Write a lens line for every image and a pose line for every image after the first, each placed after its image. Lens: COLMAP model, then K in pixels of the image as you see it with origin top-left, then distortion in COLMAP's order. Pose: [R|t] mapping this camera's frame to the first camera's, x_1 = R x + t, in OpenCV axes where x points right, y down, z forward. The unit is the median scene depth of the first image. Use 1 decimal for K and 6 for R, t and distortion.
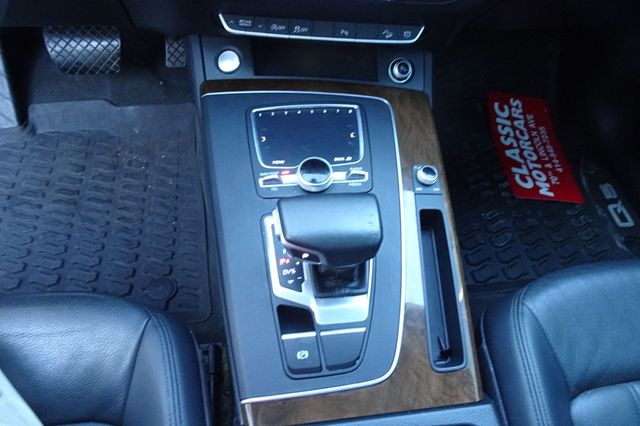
lens RADIAL K [[461.8, 0, 320.6], [0, 461.8, 212.5], [0, 0, 1]] dist [0.003053, 0.009652]
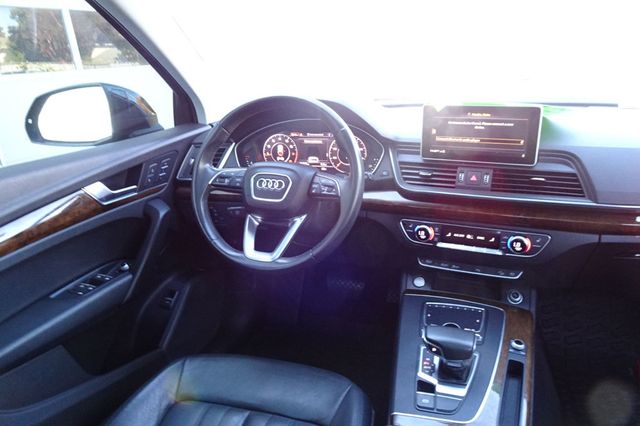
lens RADIAL K [[477.2, 0, 321.5], [0, 477.2, 210.5], [0, 0, 1]] dist [0.001417, 0.007328]
pose [[0.897761, 0.030310, -0.439438, 0.297751], [-0.285196, 0.800288, -0.527449, 0.593361], [0.335690, 0.598849, 0.727112, -0.763344]]
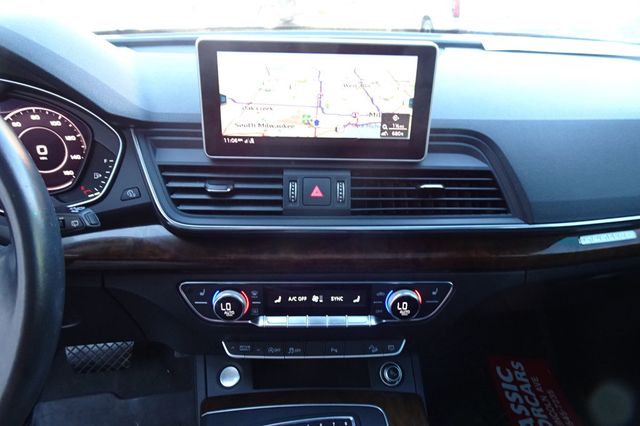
lens RADIAL K [[461.8, 0, 320.6], [0, 461.8, 212.5], [0, 0, 1]] dist [0.003053, 0.009652]
pose [[0.998096, -0.061449, -0.005281, 0.039608], [0.051343, 0.875270, -0.480901, -0.128731], [0.034174, 0.479715, 0.876759, -0.113145]]
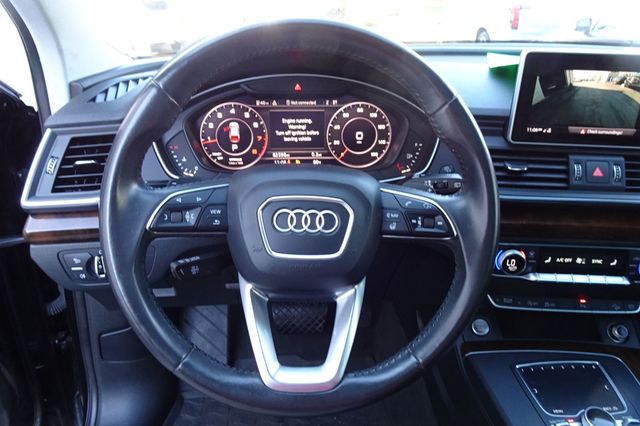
lens RADIAL K [[461.8, 0, 320.6], [0, 461.8, 212.5], [0, 0, 1]] dist [0.003053, 0.009652]
pose [[0.996994, -0.028870, -0.071898, -0.523899], [-0.010861, 0.866739, -0.498643, 0.045661], [0.076713, 0.497925, 0.863820, -0.307735]]
